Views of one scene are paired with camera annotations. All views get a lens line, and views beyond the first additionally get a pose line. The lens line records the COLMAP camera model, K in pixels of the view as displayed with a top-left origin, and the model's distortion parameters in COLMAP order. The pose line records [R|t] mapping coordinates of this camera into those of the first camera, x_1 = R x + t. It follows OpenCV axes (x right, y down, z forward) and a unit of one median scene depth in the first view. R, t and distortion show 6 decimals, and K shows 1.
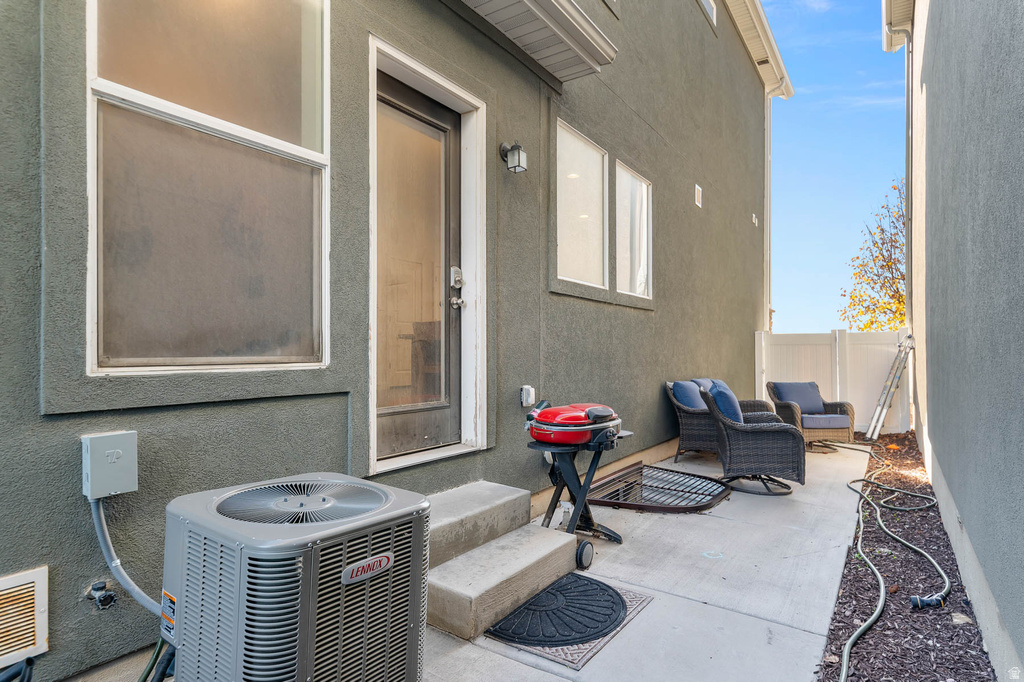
lens RADIAL K [[557.1, 0, 512.0], [0, 557.1, 341.0], [0, 0, 1]] dist [-0.003001, -0.000805]
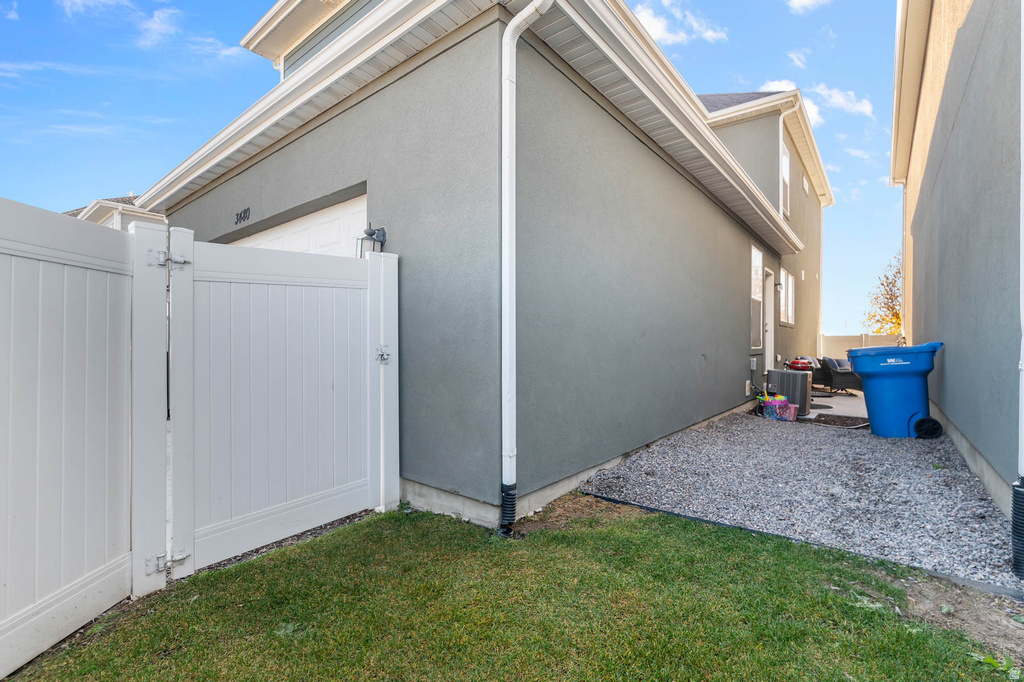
lens RADIAL K [[445.1, 0, 525.0], [0, 445.1, 342.1], [0, 0, 1]] dist [0.002057, 0.000293]
pose [[0.996745, -0.002639, -0.080577, -0.438117], [0.003204, 0.999971, 0.006883, -0.004719], [0.080557, -0.007118, 0.996725, -0.605243]]
